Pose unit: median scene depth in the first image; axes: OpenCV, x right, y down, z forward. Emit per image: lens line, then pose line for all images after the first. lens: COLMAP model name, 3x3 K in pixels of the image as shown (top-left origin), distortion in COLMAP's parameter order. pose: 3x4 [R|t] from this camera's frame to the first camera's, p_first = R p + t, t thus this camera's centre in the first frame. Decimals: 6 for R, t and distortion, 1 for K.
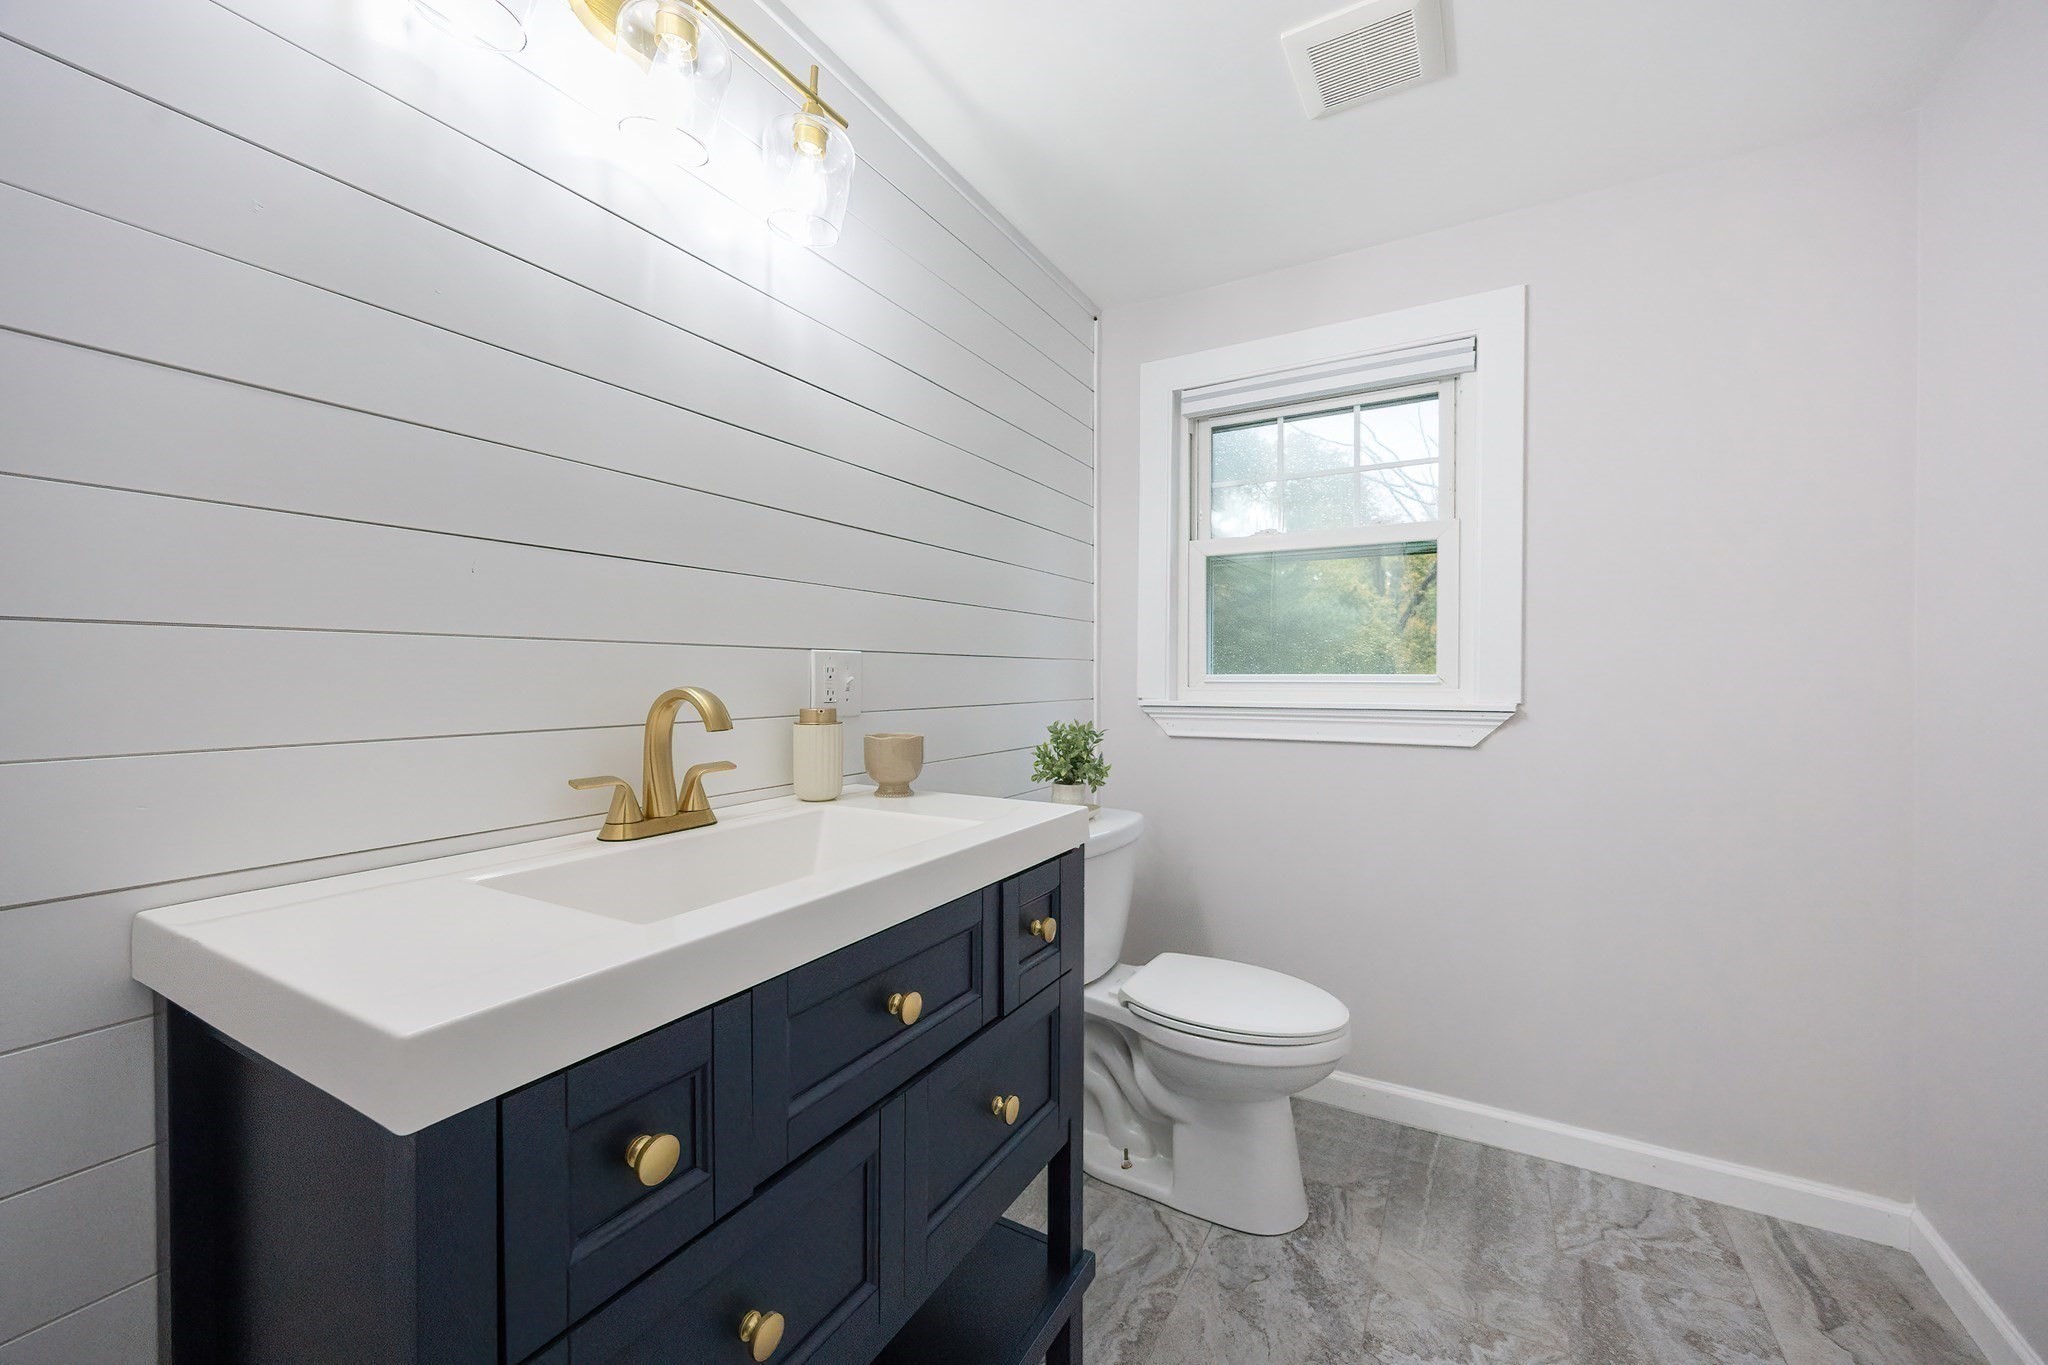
lens RADIAL K [[813.8, 0, 1017.6], [0, 813.8, 690.0], [0, 0, 1]] dist [0.009639, 0.000077]
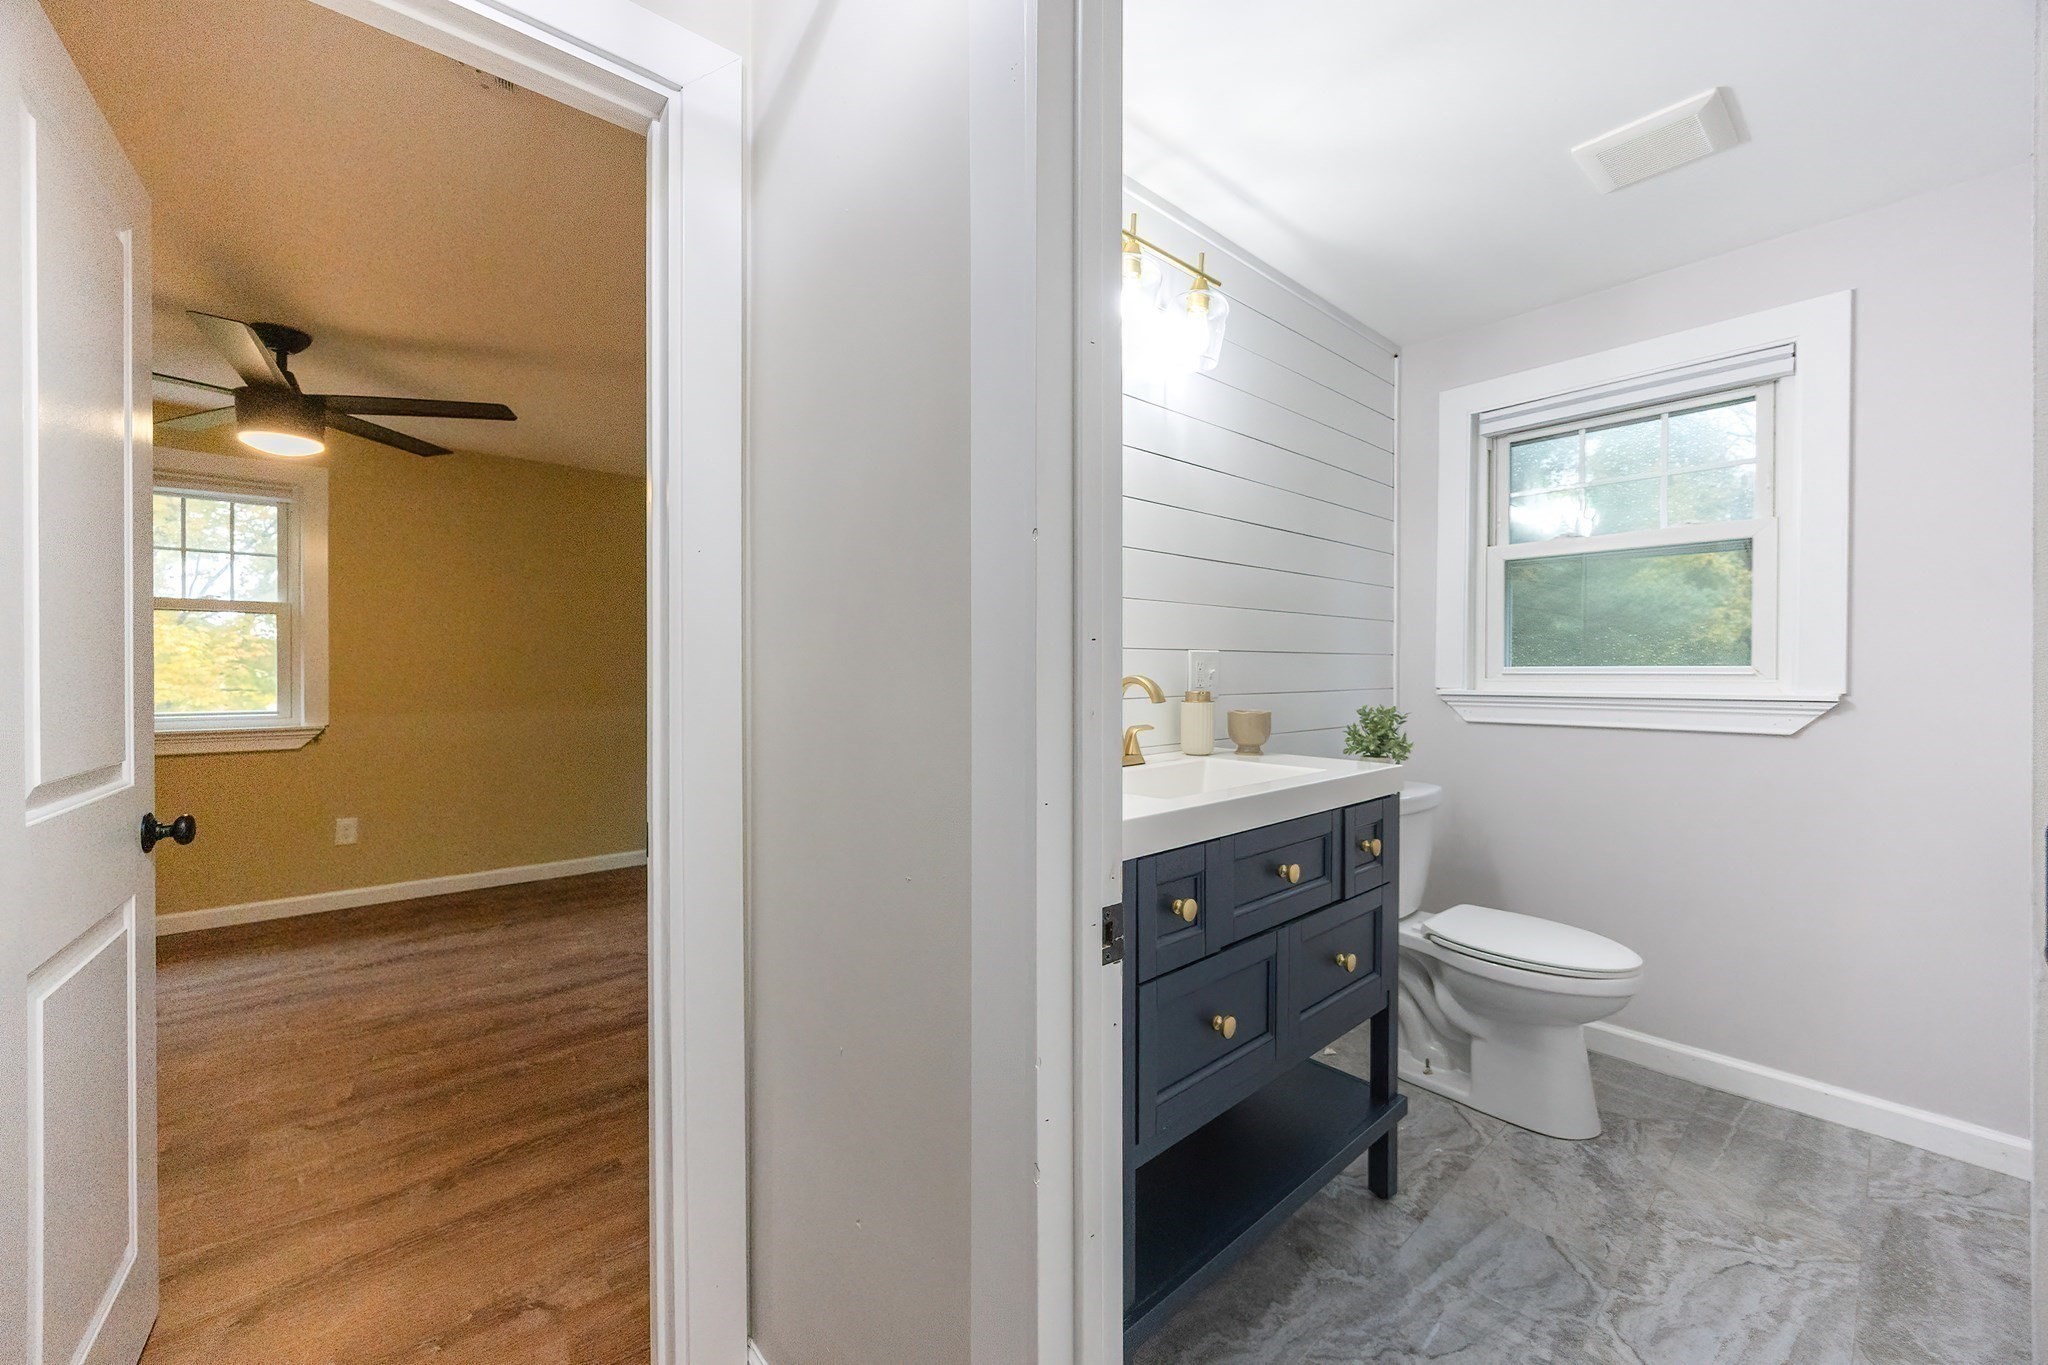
lens RADIAL K [[791.8, 0, 1041.8], [0, 791.8, 681.8], [0, 0, 1]] dist [0.001442, 0.000569]
pose [[0.954178, 0.002809, -0.299226, -0.066557], [-0.003220, 0.999994, -0.000881, 0.006142], [0.299222, 0.001804, 0.954182, -0.311408]]
